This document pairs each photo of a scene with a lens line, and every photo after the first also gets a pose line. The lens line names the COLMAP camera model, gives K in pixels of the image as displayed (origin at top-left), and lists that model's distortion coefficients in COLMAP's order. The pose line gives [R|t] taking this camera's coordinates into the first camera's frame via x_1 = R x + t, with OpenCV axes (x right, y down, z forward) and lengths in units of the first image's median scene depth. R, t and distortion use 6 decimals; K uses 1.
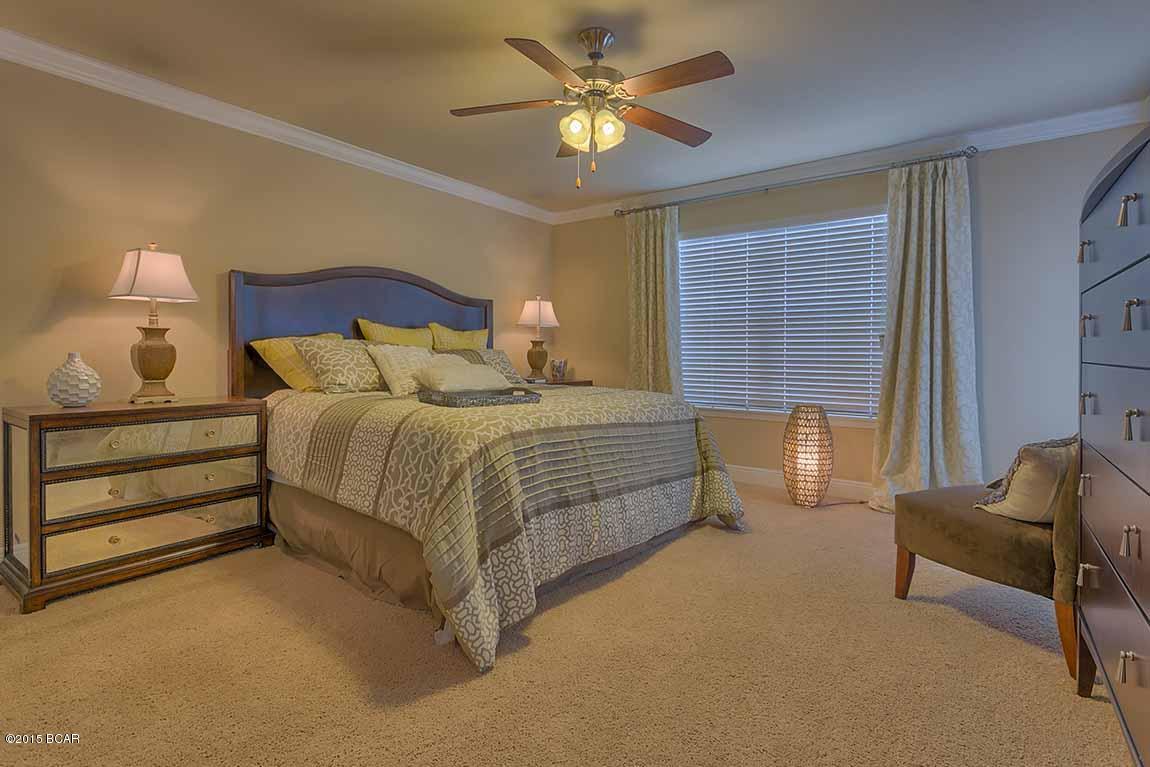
lens RADIAL K [[545.3, 0, 573.7], [0, 545.3, 378.7], [0, 0, 1]] dist [-0.001427, 0.005011]
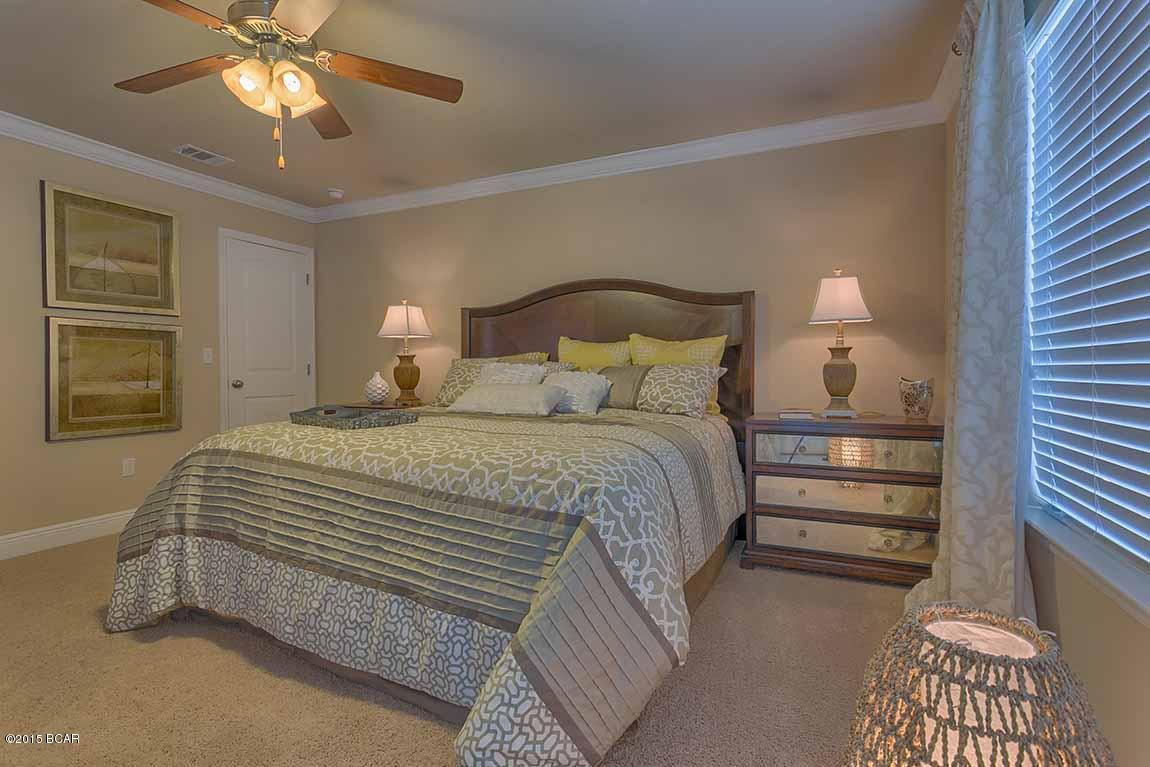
lens RADIAL K [[545.3, 0, 573.7], [0, 545.3, 378.7], [0, 0, 1]] dist [-0.001427, 0.005011]
pose [[0.207388, 0.008978, -0.978217, 0.554750], [-0.039434, 0.999222, 0.000810, -0.032204], [0.977464, 0.038407, 0.207581, 0.771127]]
